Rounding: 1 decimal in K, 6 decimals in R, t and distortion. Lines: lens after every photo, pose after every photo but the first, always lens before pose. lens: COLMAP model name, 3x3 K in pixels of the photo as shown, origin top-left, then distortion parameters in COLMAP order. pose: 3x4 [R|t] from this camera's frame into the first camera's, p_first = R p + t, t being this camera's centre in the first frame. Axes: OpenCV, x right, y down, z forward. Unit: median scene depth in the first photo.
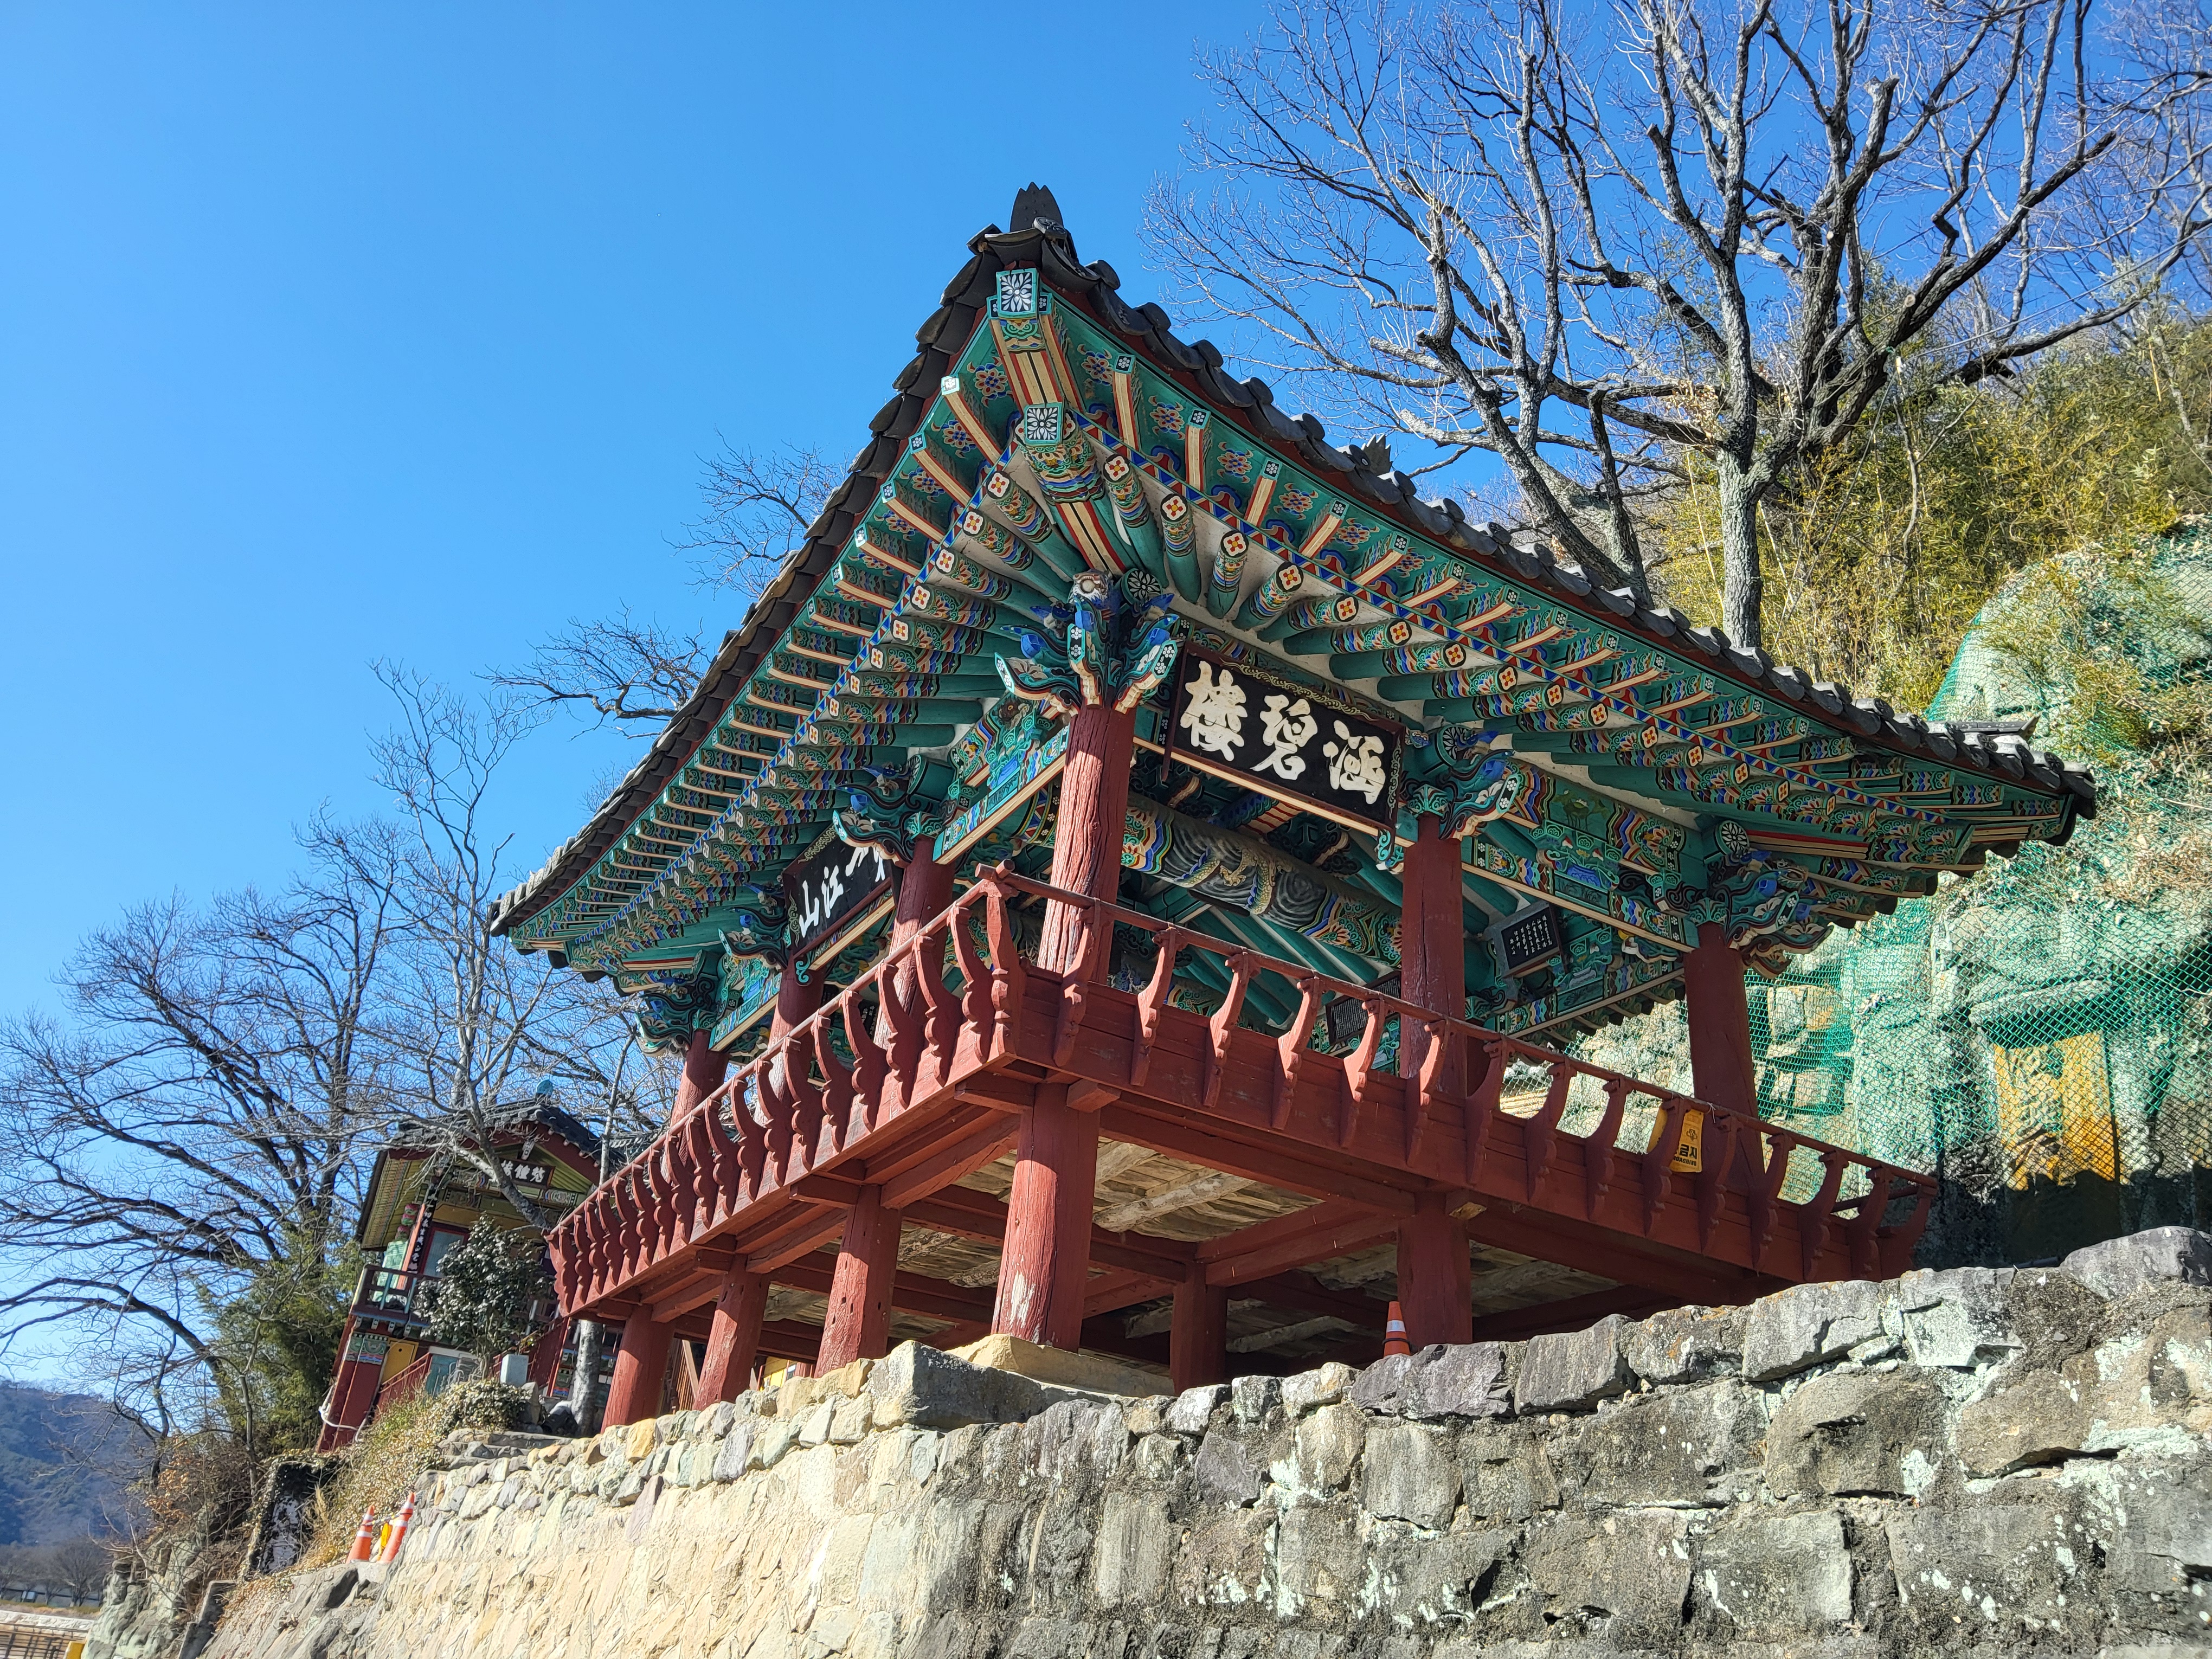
lens RADIAL K [[1659.9, 0, 1137.1], [0, 1659.9, 832.6], [0, 0, 1]] dist [0.038822, -0.089360]
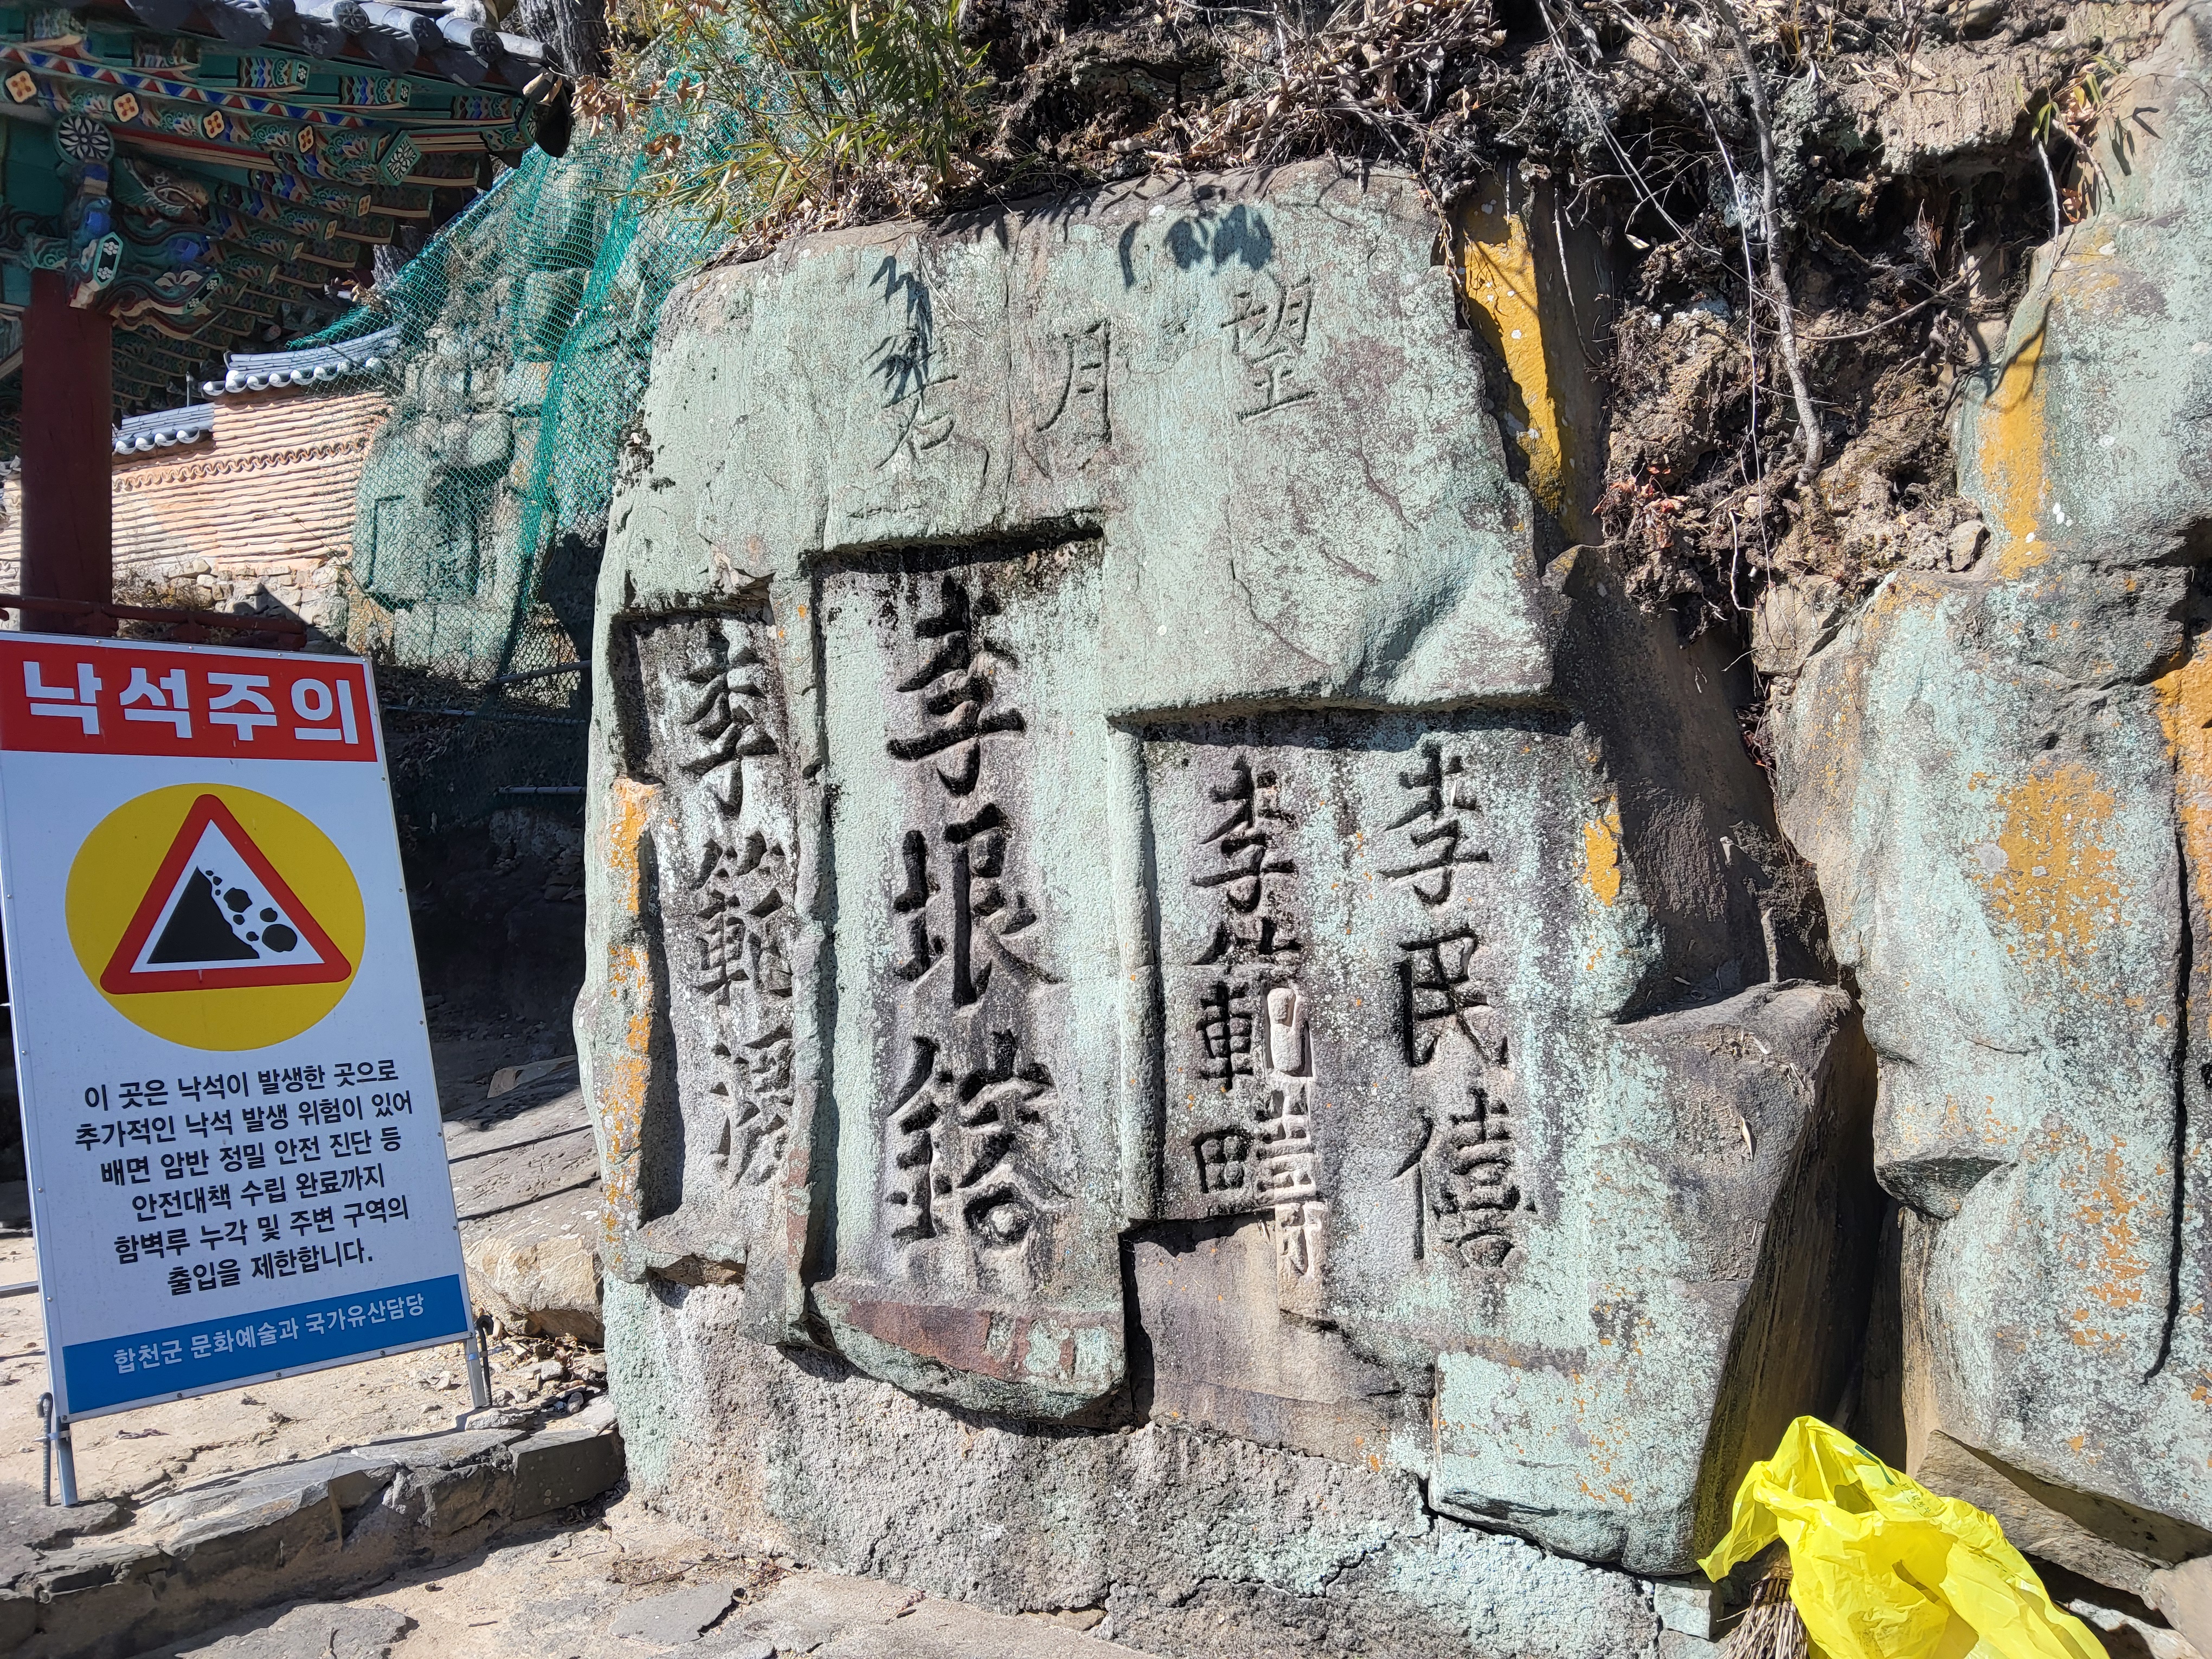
lens RADIAL K [[1694.2, 0, 1106.0], [0, 1694.2, 829.5], [0, 0, 1]] dist [-0.041994, 0.003796]
pose [[0.948934, -0.095588, 0.300643, 0.536668], [-0.052786, 0.891447, 0.450040, -0.076126], [-0.311026, -0.442928, 0.840879, 0.144815]]
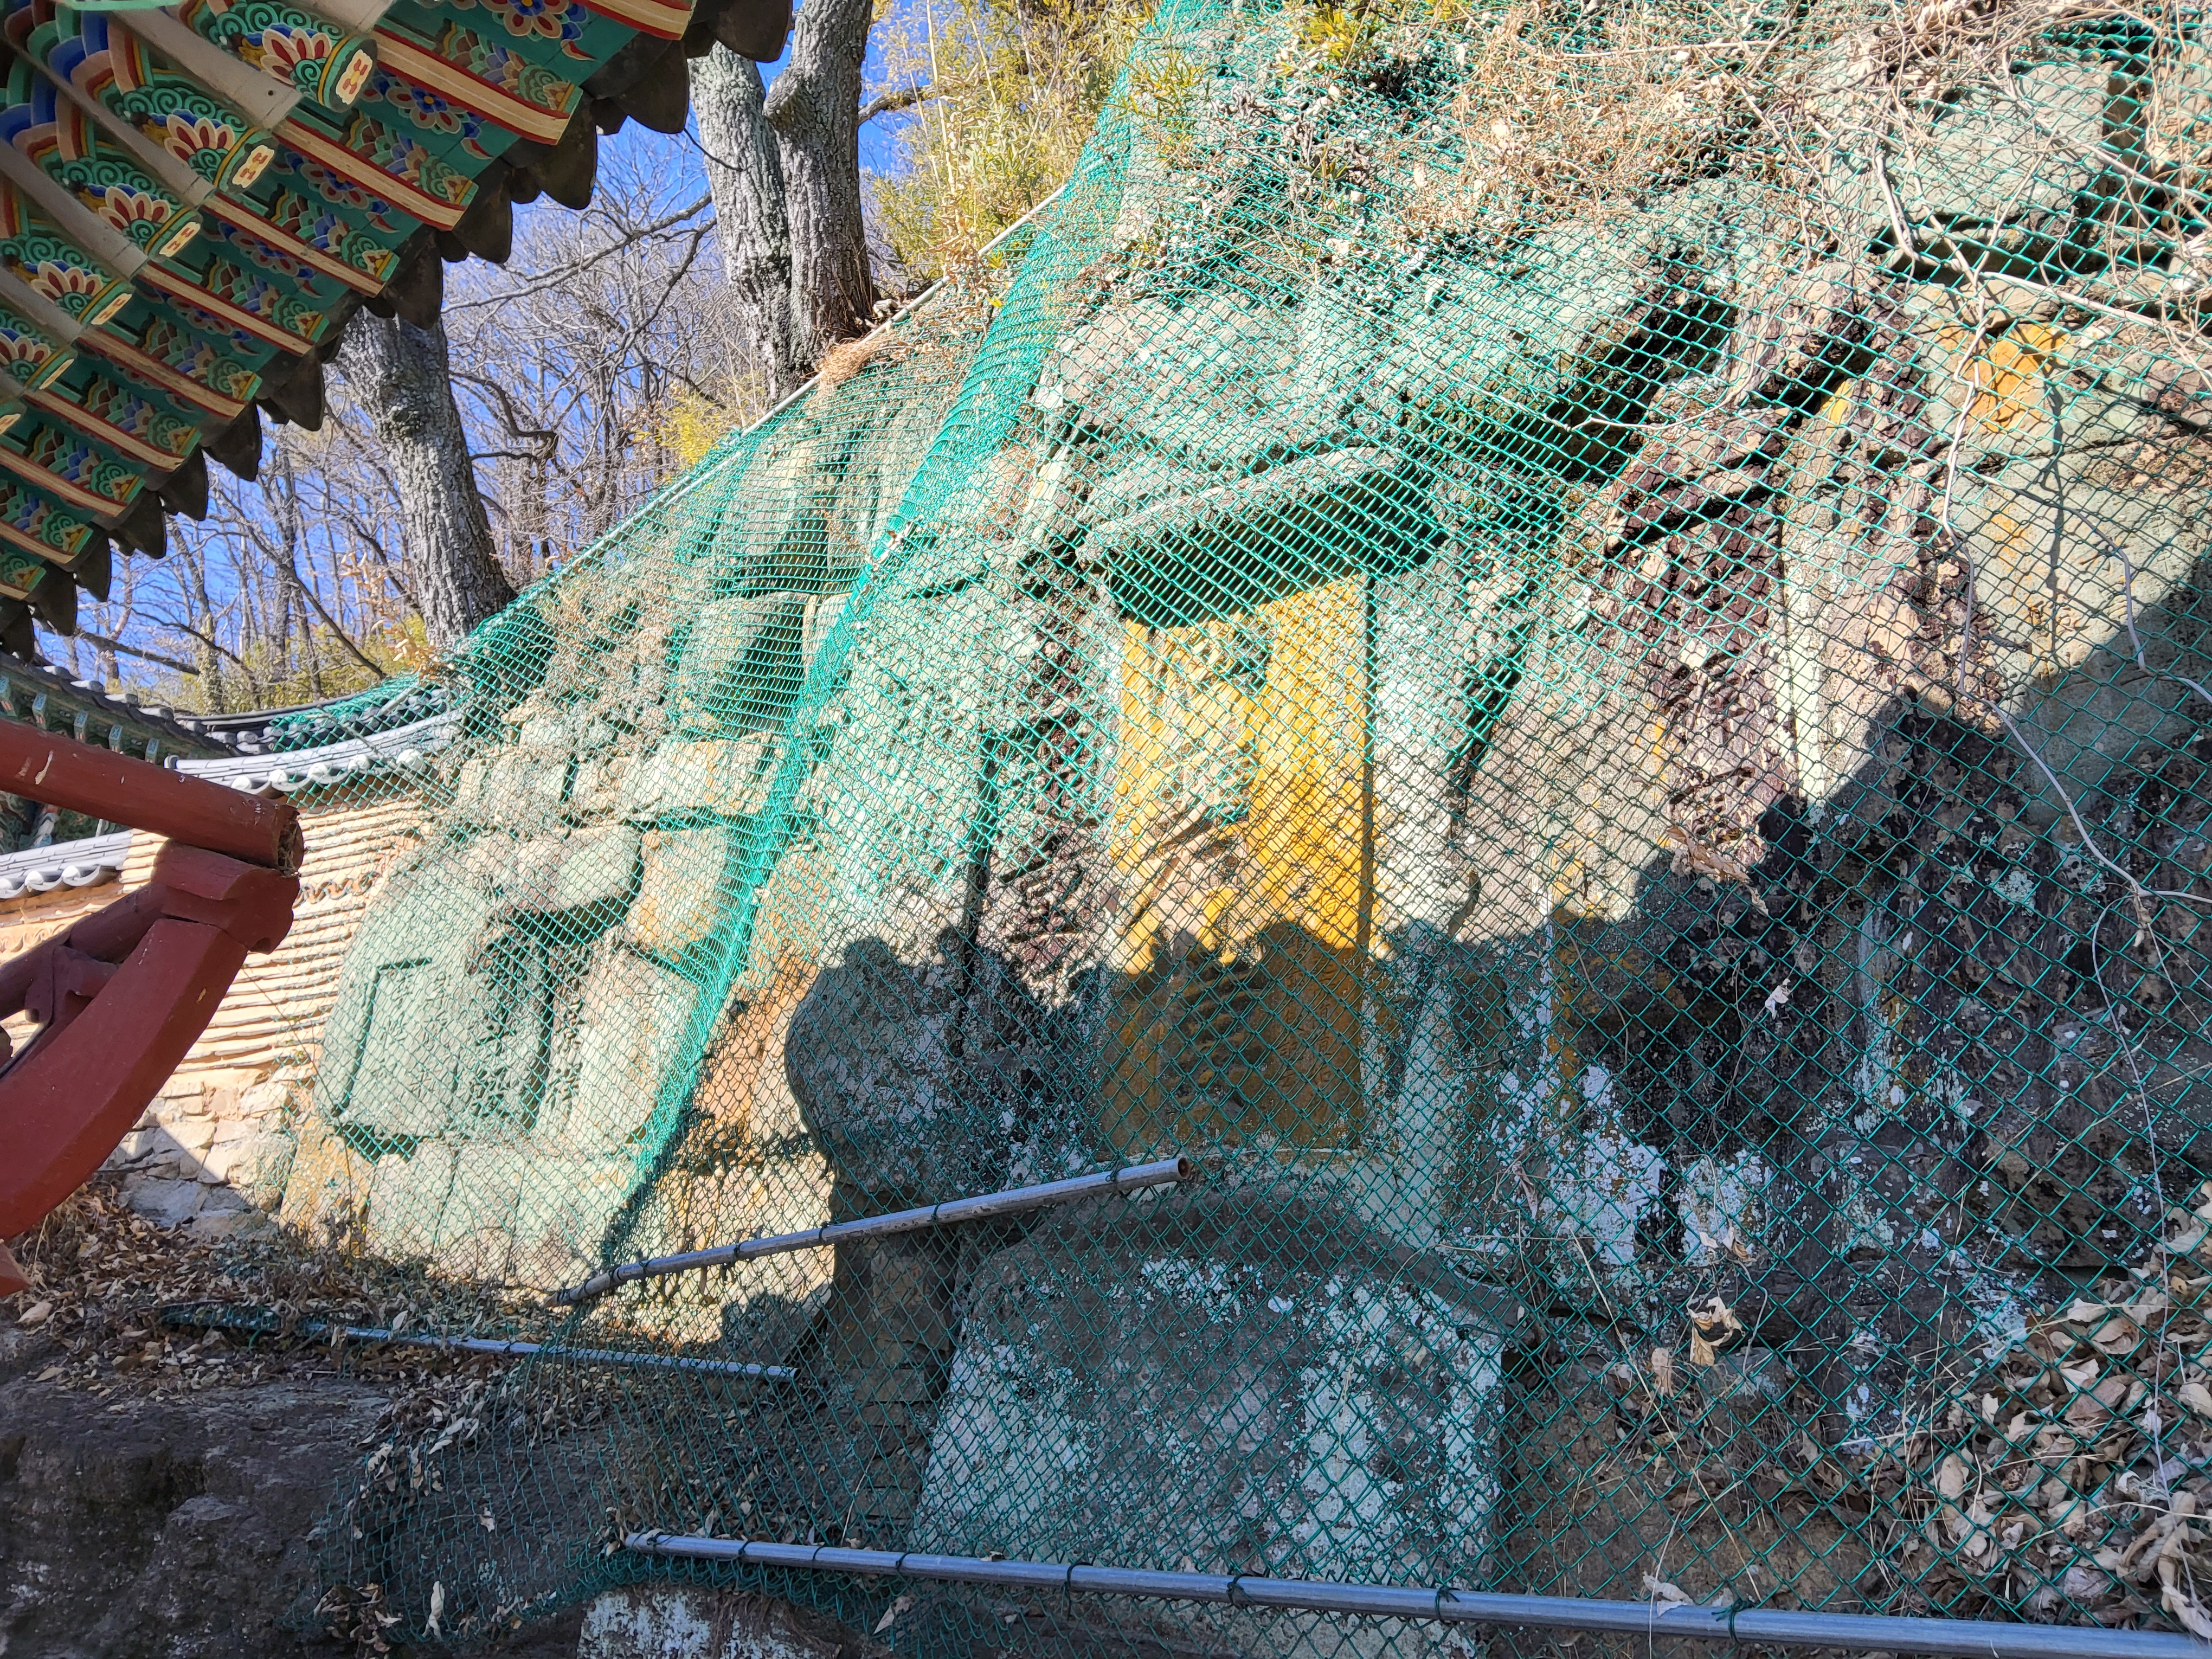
lens RADIAL K [[1659.9, 0, 1137.1], [0, 1659.9, 832.6], [0, 0, 1]] dist [0.038822, -0.089360]
pose [[0.930771, 0.048392, 0.362386, 0.451945], [-0.086394, 0.992242, 0.089399, 0.171831], [-0.355248, -0.114518, 0.927731, 0.750976]]
